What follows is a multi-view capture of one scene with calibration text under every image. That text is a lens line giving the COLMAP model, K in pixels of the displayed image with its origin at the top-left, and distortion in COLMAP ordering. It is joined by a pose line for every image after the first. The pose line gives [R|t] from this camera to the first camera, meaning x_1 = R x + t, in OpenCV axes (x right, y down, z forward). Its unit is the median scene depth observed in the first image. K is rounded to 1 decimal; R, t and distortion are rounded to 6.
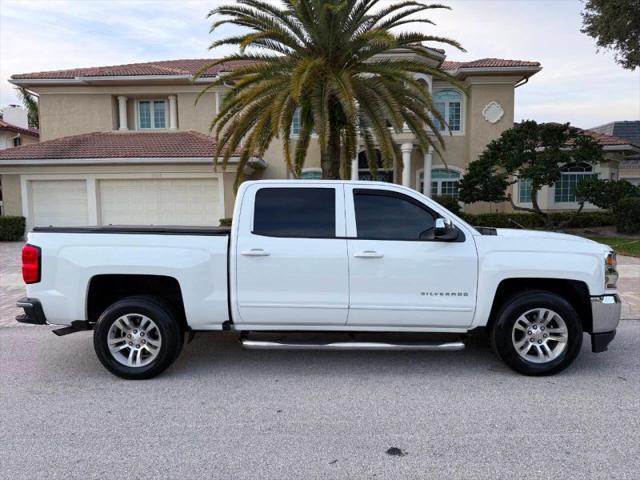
lens RADIAL K [[449.5, 0, 319.6], [0, 449.5, 242.1], [0, 0, 1]] dist [0.027562, -0.029250]
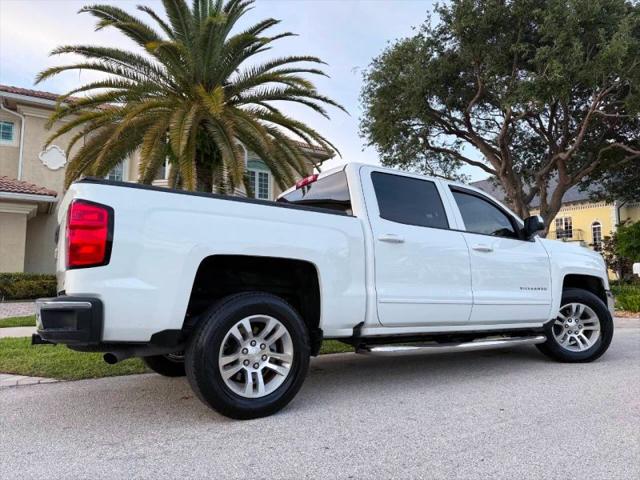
lens RADIAL K [[449.4, 0, 320.4], [0, 449.4, 242.7], [0, 0, 1]] dist [0.032659, -0.035210]
pose [[0.845555, 0.061704, 0.530310, -0.294125], [0.030836, 0.985996, -0.163893, 0.069238], [-0.532997, 0.154933, 0.831811, 0.152400]]
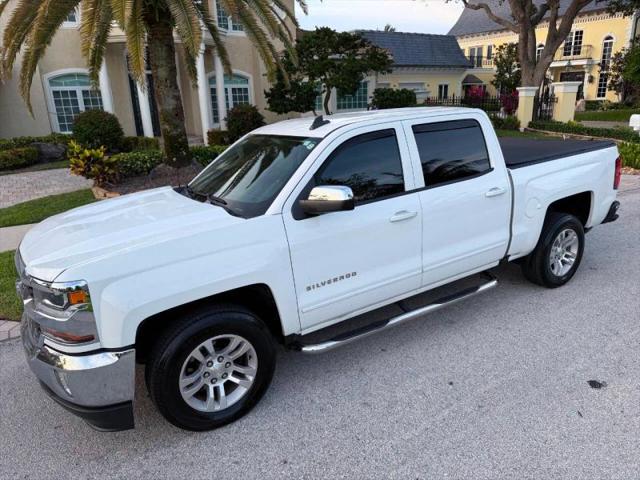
lens RADIAL K [[450.8, 0, 318.7], [0, 450.8, 242.4], [0, 0, 1]] dist [0.022362, -0.026472]
pose [[0.838350, -0.176360, 0.515816, -0.260322], [0.065612, 0.971987, 0.225689, -0.046336], [-0.541169, -0.155363, 0.826437, 0.149709]]
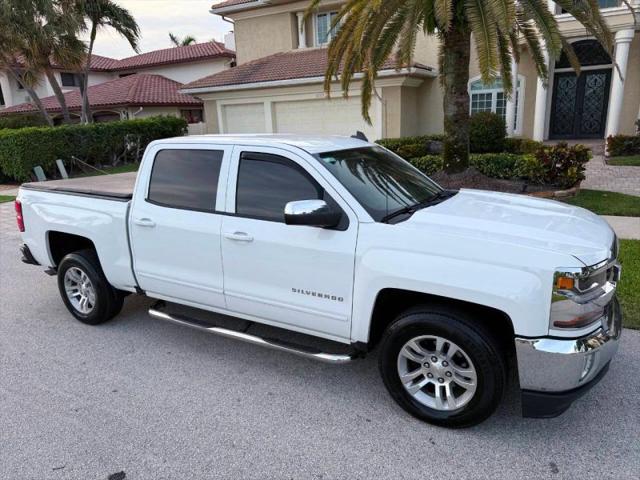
lens RADIAL K [[449.5, 0, 319.6], [0, 449.5, 242.1], [0, 0, 1]] dist [0.027562, -0.029250]
pose [[0.877366, 0.100734, -0.469128, 0.262867], [-0.004520, 0.979406, 0.201851, -0.054091], [0.479800, -0.174977, 0.859753, 0.144418]]
